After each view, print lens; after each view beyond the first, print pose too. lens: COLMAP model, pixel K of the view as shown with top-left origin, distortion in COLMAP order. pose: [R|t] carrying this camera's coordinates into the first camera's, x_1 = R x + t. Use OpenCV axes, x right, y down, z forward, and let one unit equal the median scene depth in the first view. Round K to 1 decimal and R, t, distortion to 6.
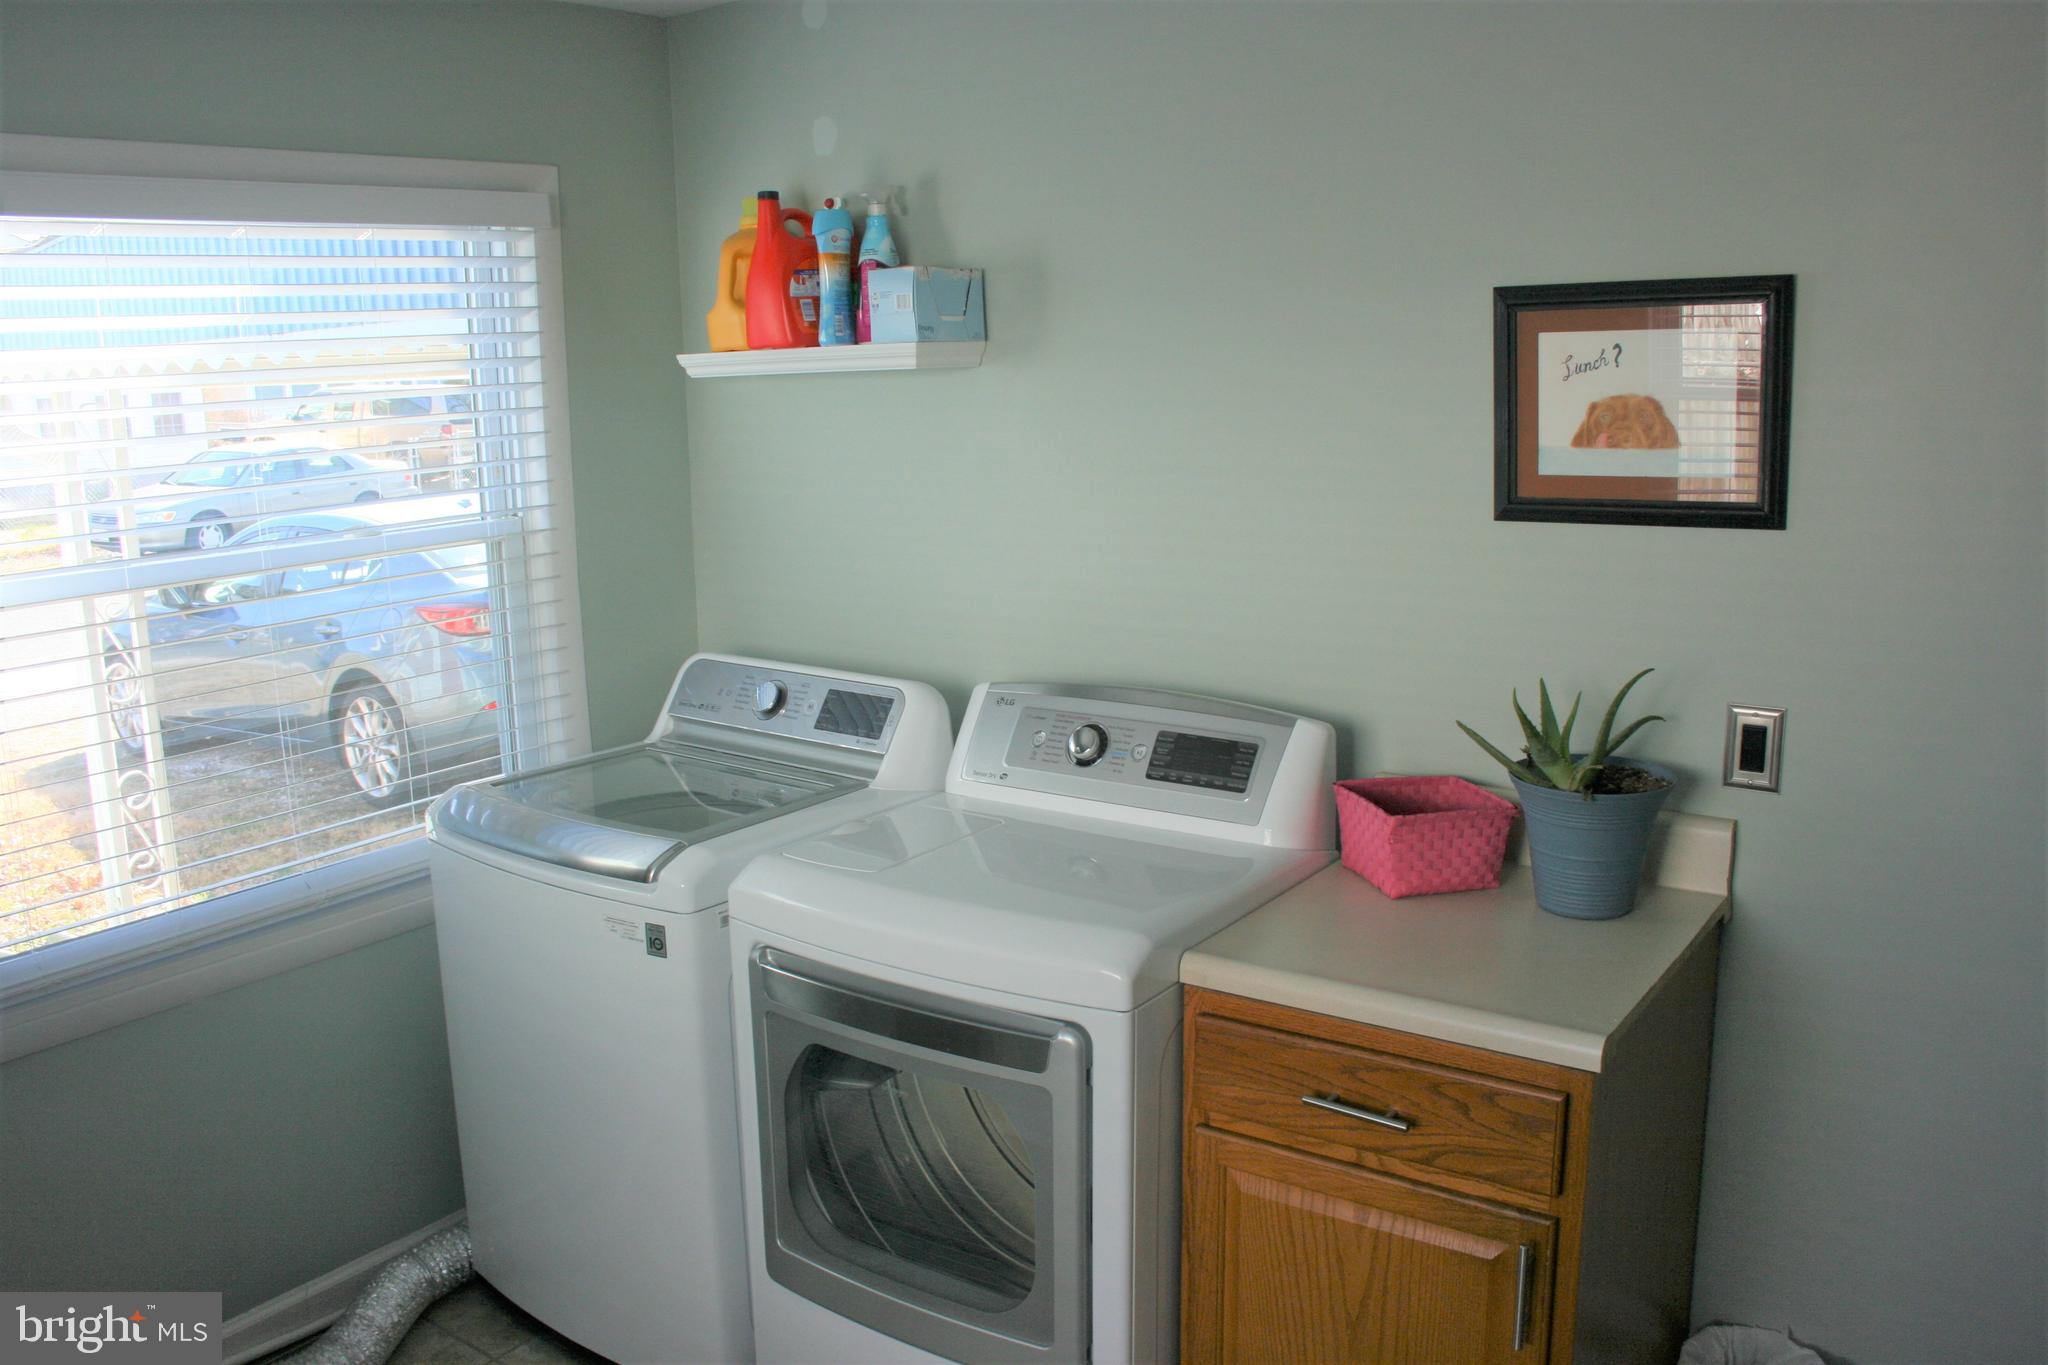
lens RADIAL K [[1698.5, 0, 1002.2], [0, 1698.5, 692.1], [0, 0, 1]] dist [-0.152291, 0.133929]
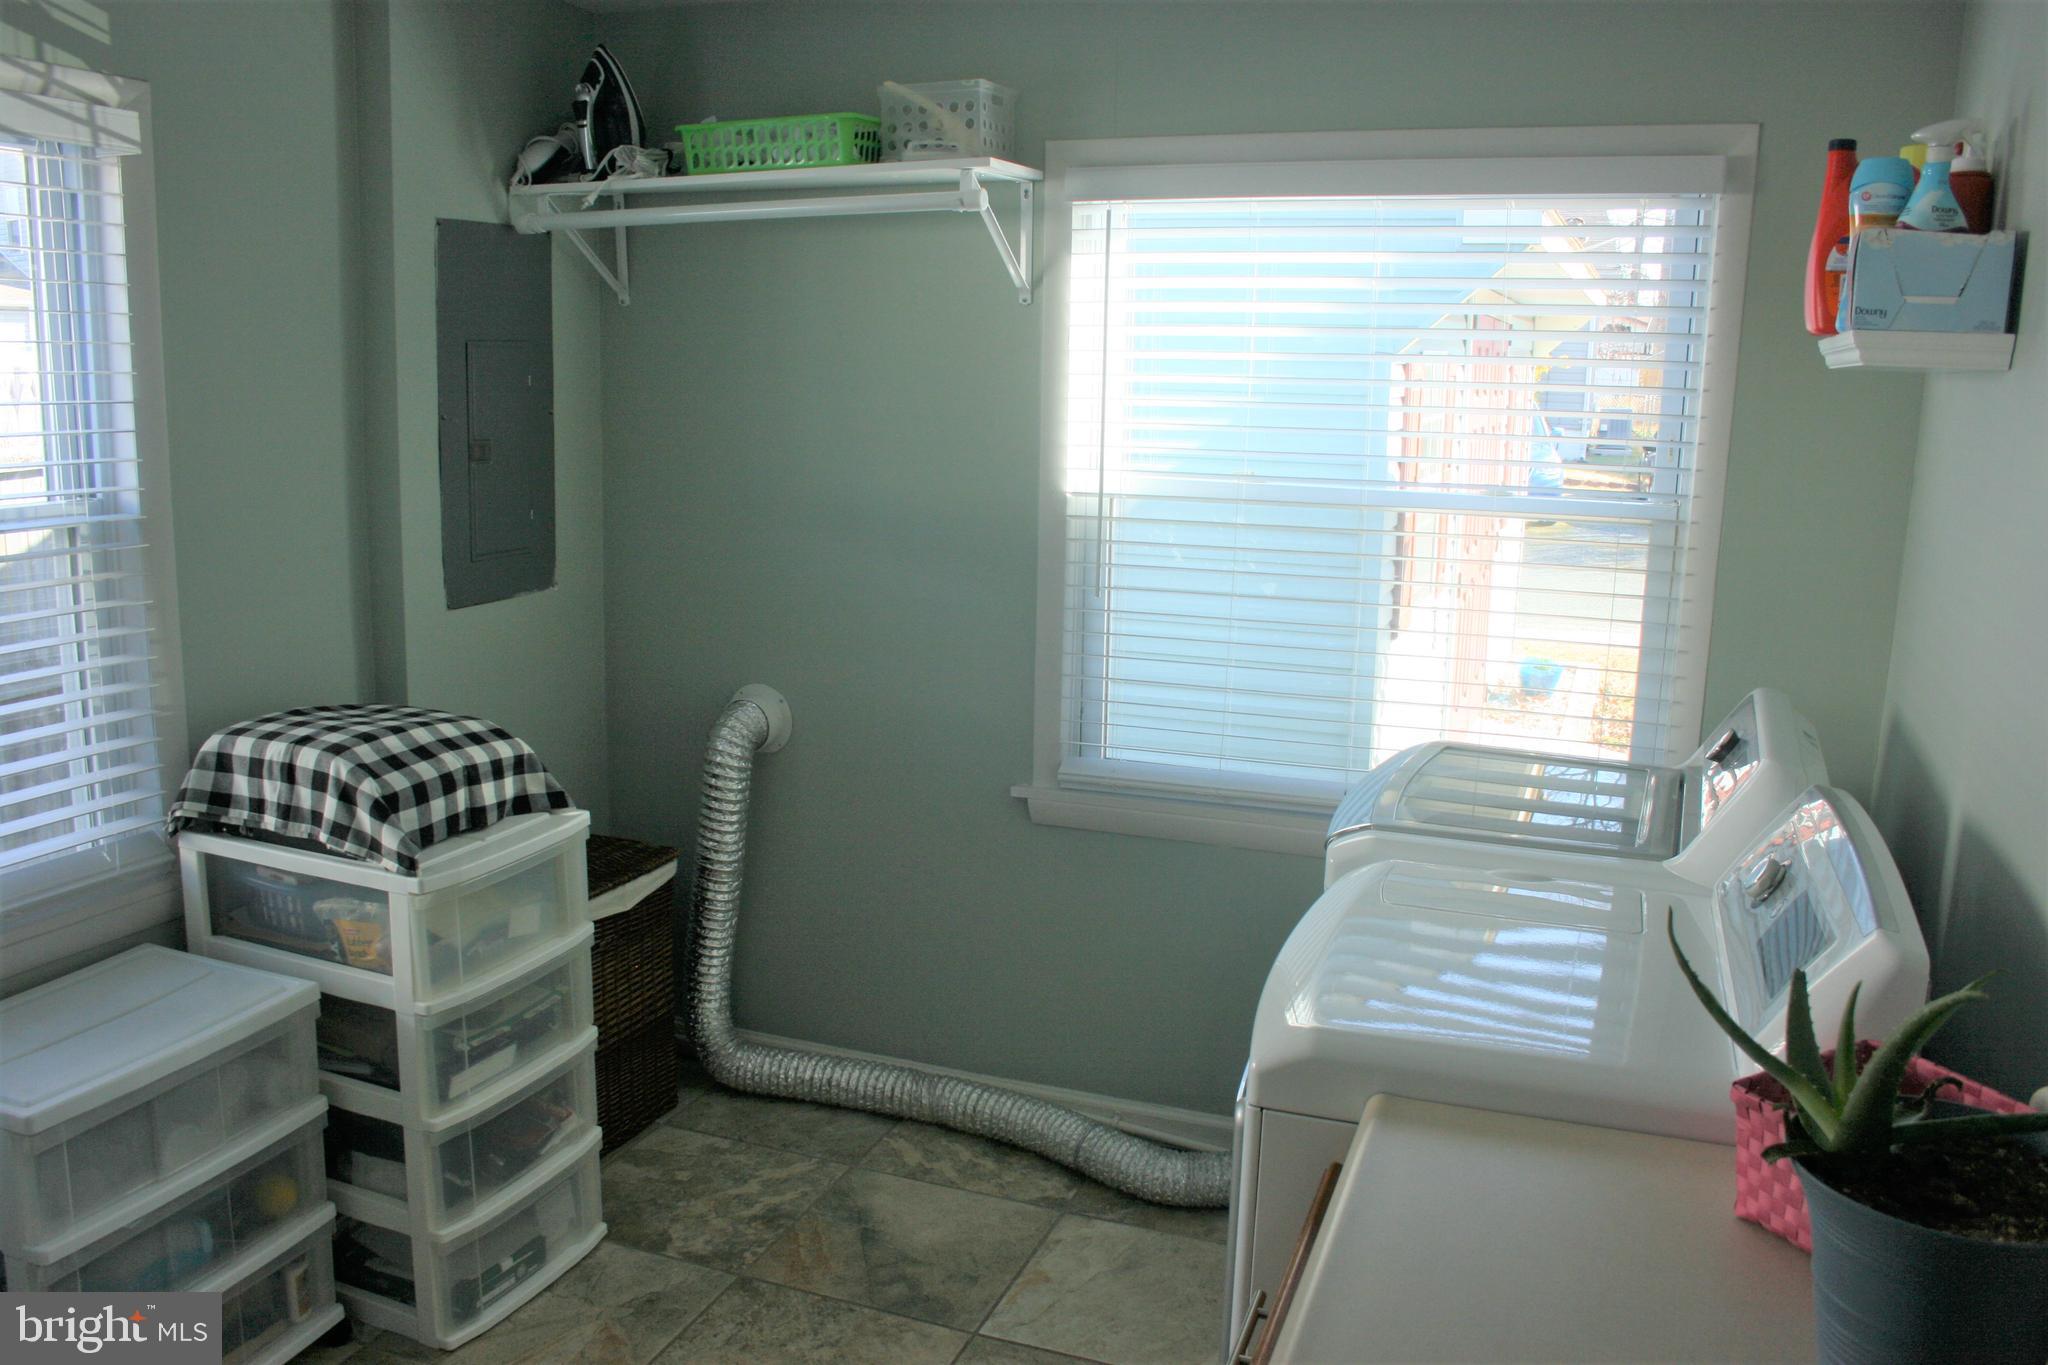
lens RADIAL K [[1698.5, 0, 1002.2], [0, 1698.5, 692.1], [0, 0, 1]] dist [-0.152291, 0.133929]
pose [[0.231882, 0.227418, -0.945786, 0.573560], [-0.217524, 0.959788, 0.177454, -0.093890], [0.948111, 0.164582, 0.272026, 0.441357]]
